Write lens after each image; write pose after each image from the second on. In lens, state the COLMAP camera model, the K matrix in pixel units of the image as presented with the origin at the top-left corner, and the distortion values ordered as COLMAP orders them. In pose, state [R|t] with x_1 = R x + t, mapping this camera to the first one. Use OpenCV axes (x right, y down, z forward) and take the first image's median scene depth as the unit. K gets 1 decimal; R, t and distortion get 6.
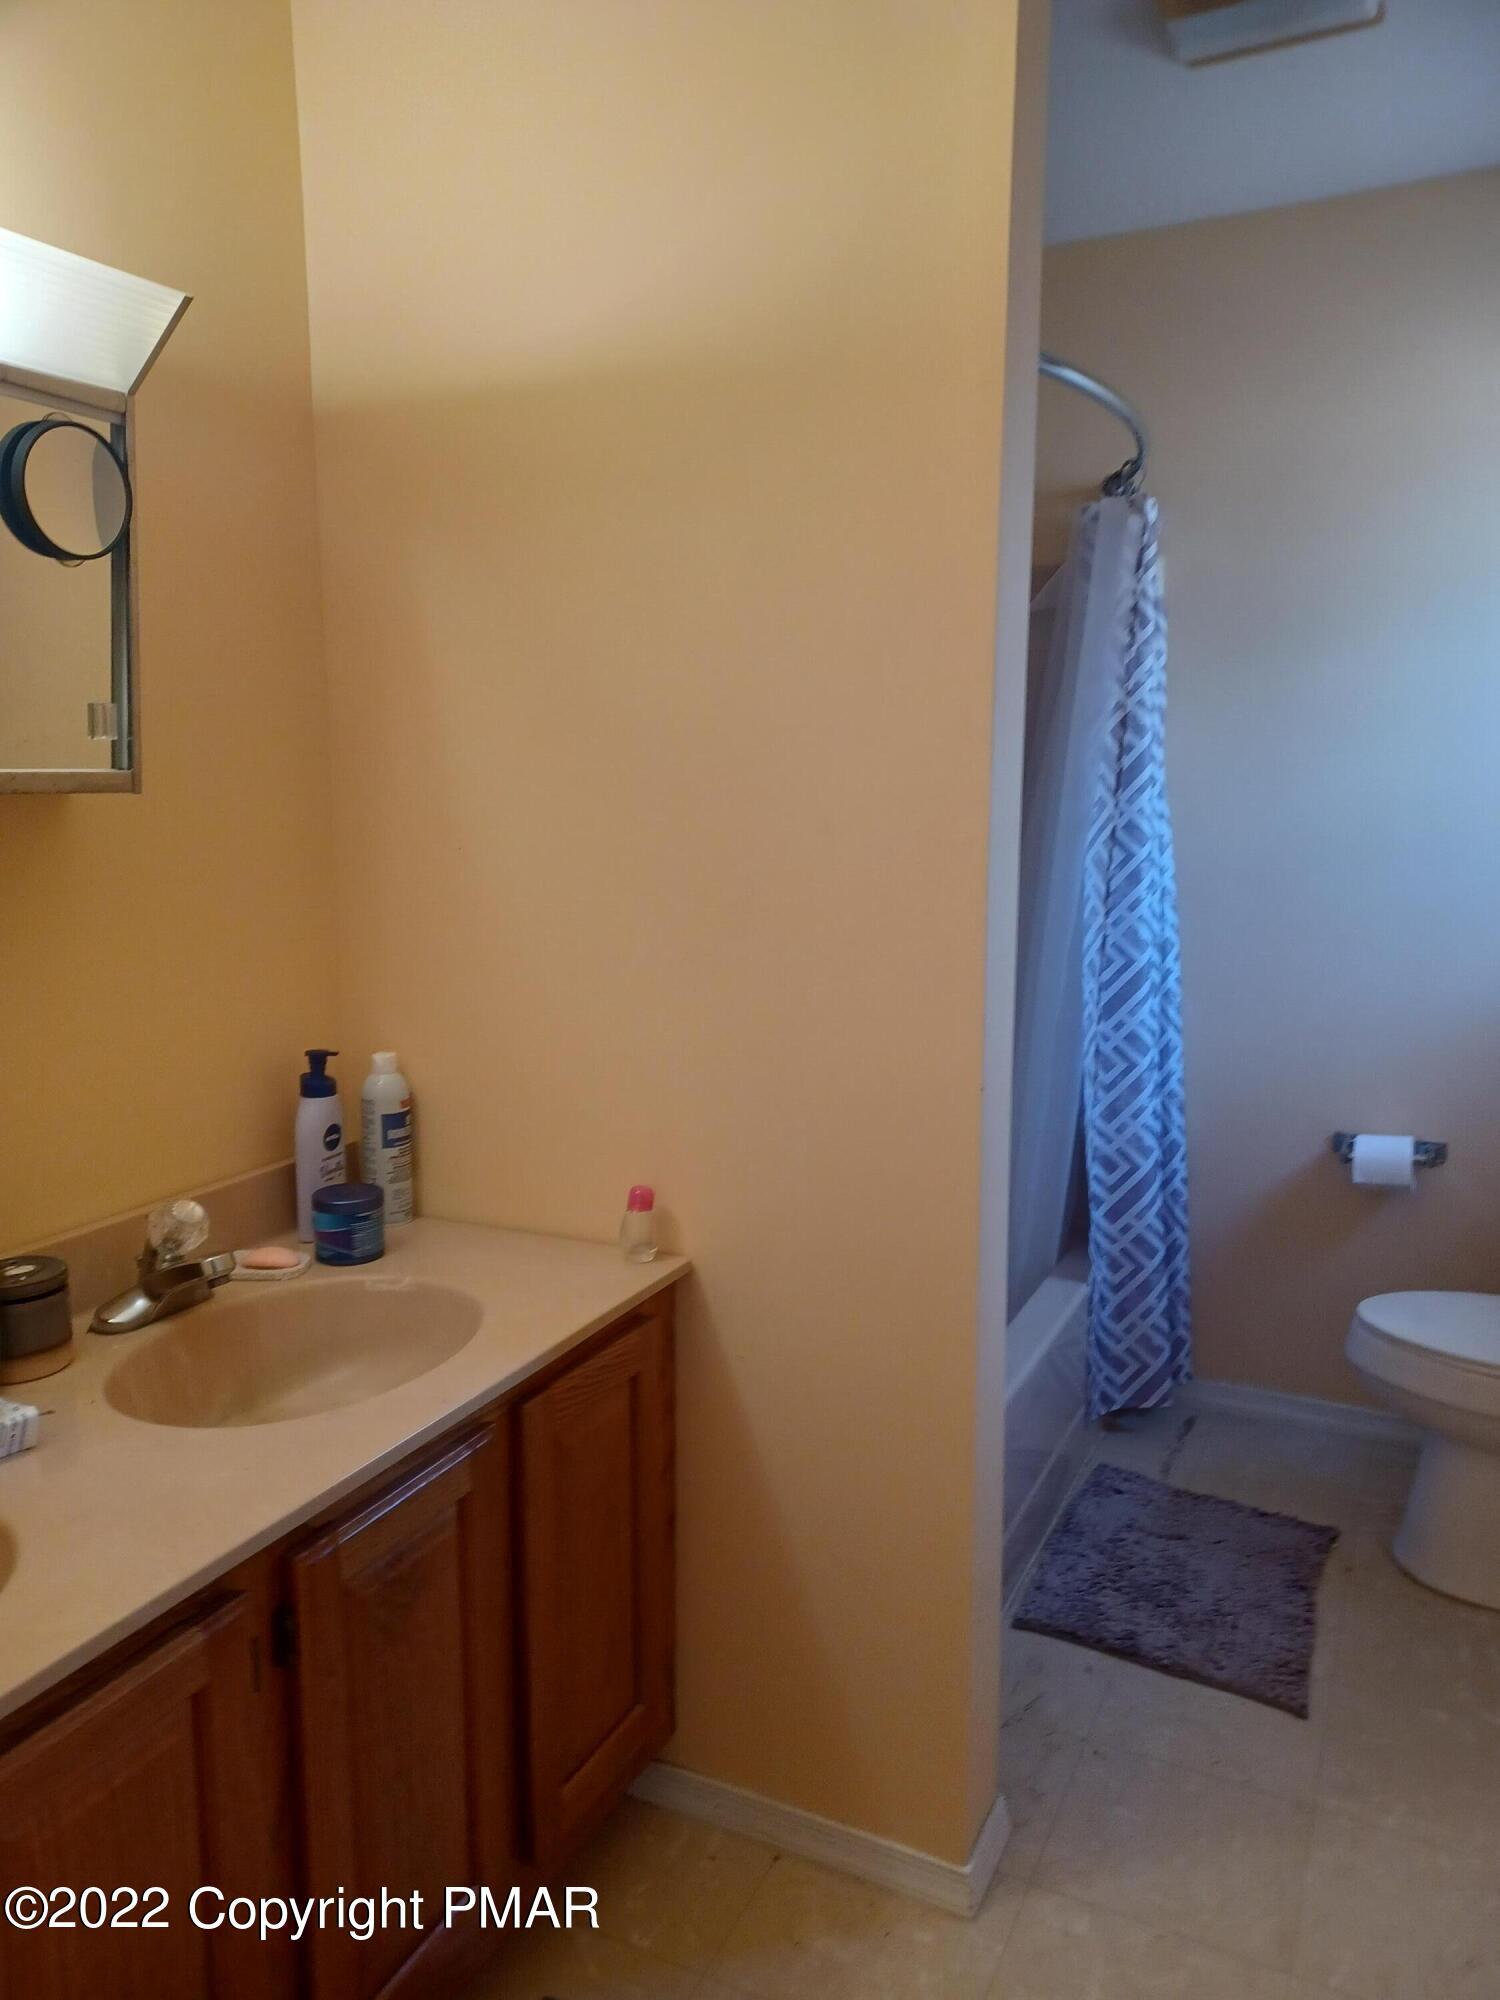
lens RADIAL K [[1443.7, 0, 741.9], [0, 1443.7, 1009.6], [0, 0, 1]] dist [0.059387, -0.041921]
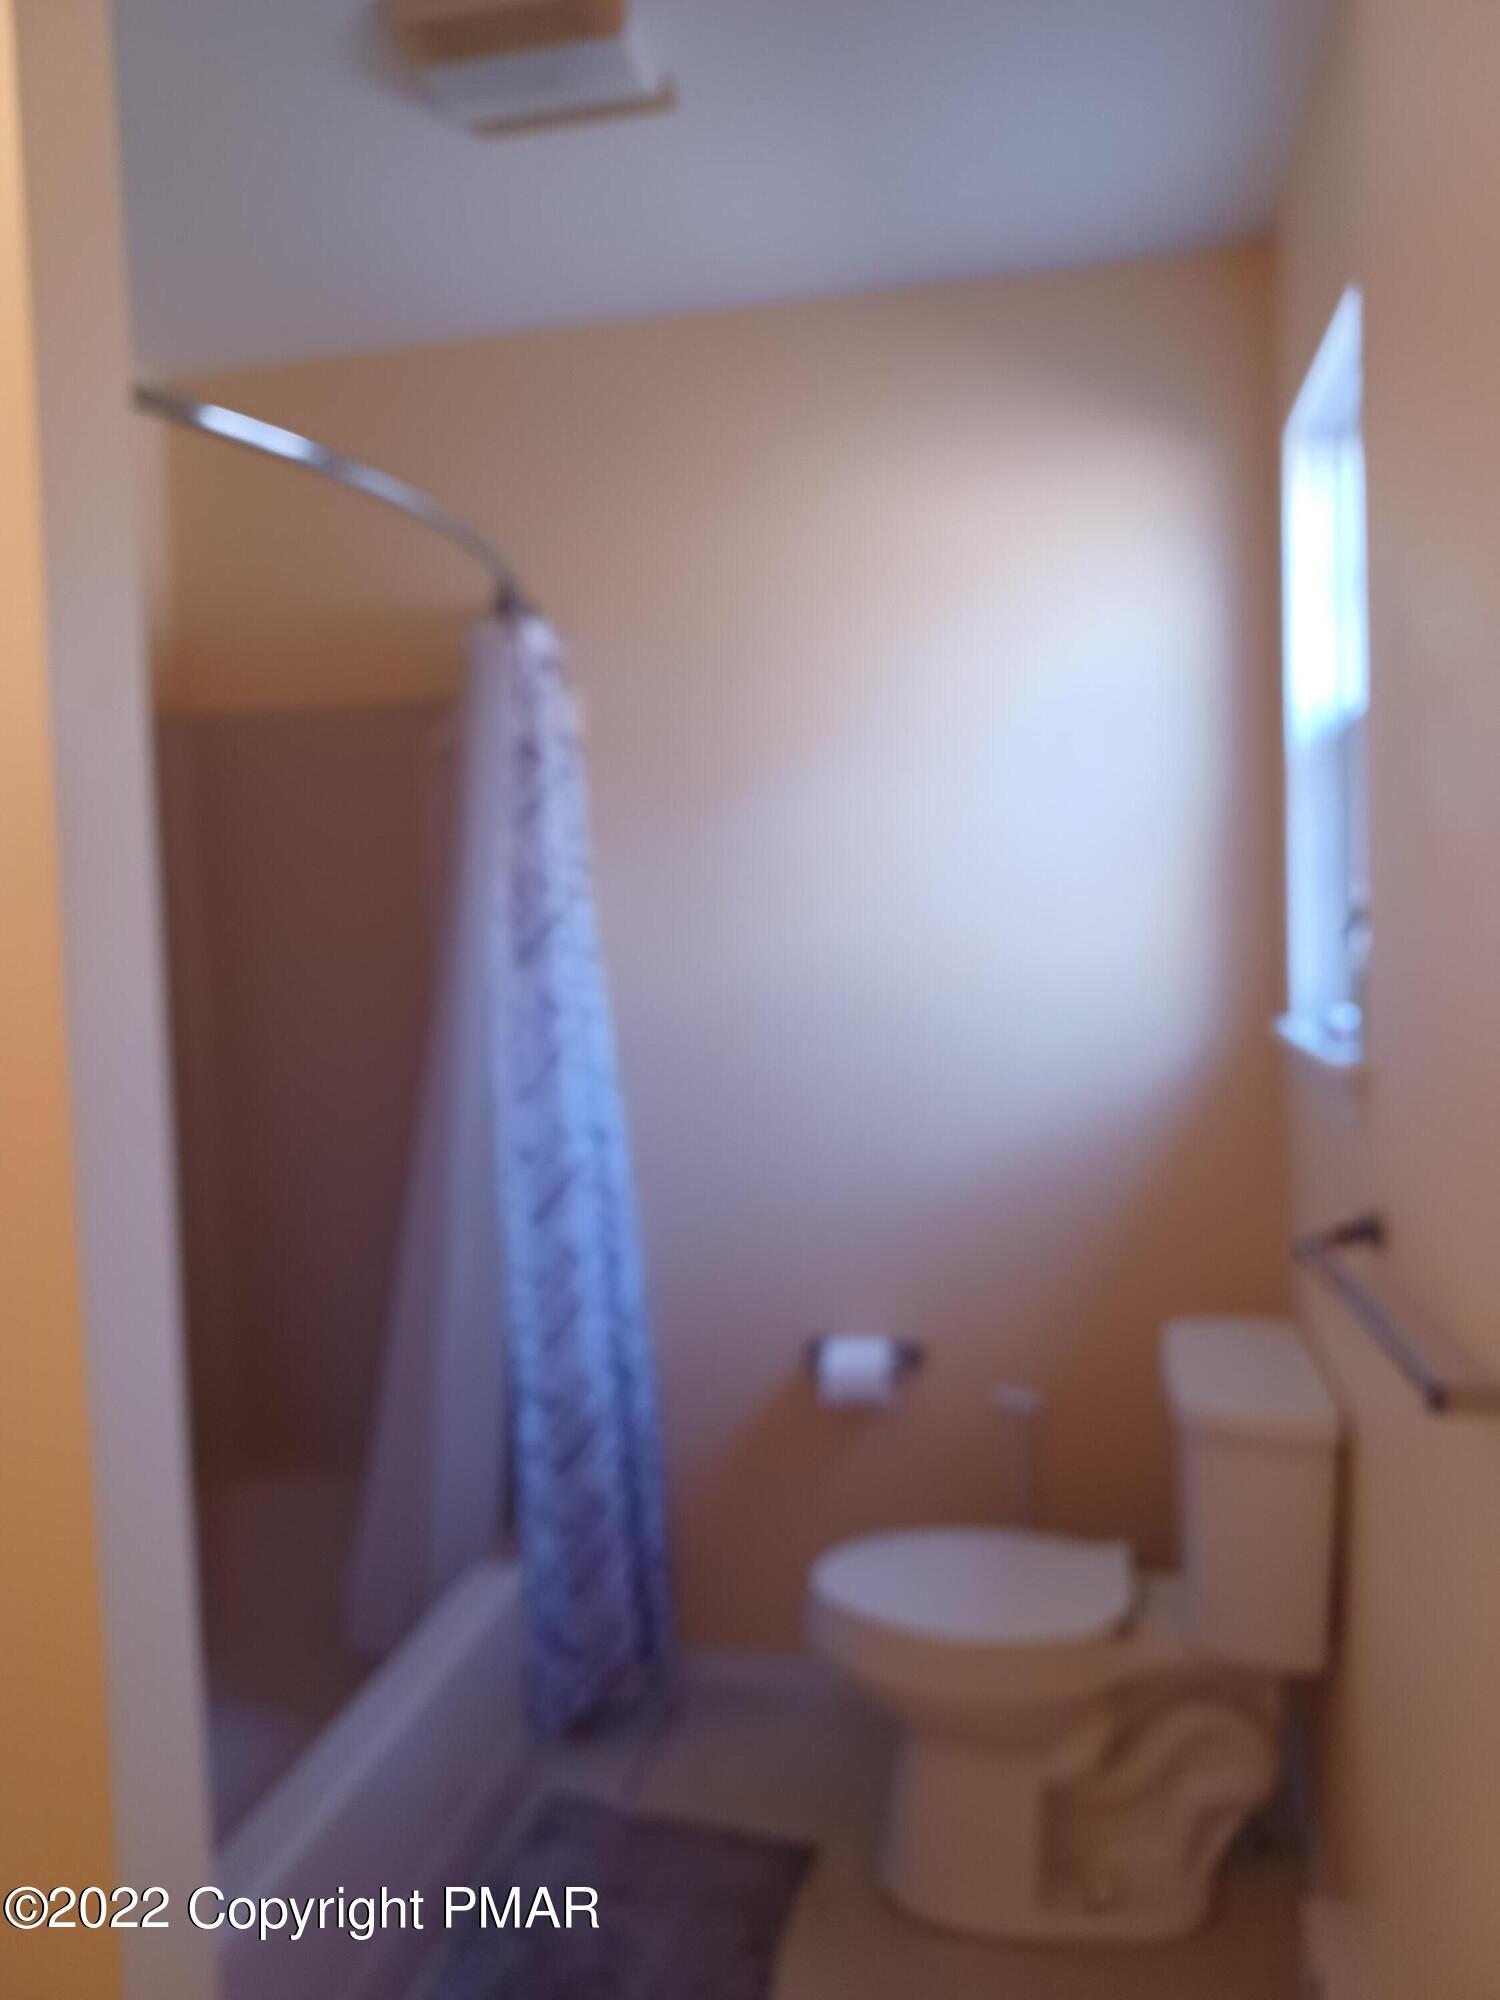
lens RADIAL K [[1485.6, 0, 758.0], [0, 1485.6, 1004.8], [0, 0, 1]] dist [-0.003041, -0.015844]
pose [[0.968797, -0.044336, 0.243859, 0.177914], [0.068885, 0.993273, -0.093078, -0.033764], [-0.238092, 0.106972, 0.965334, 0.142483]]
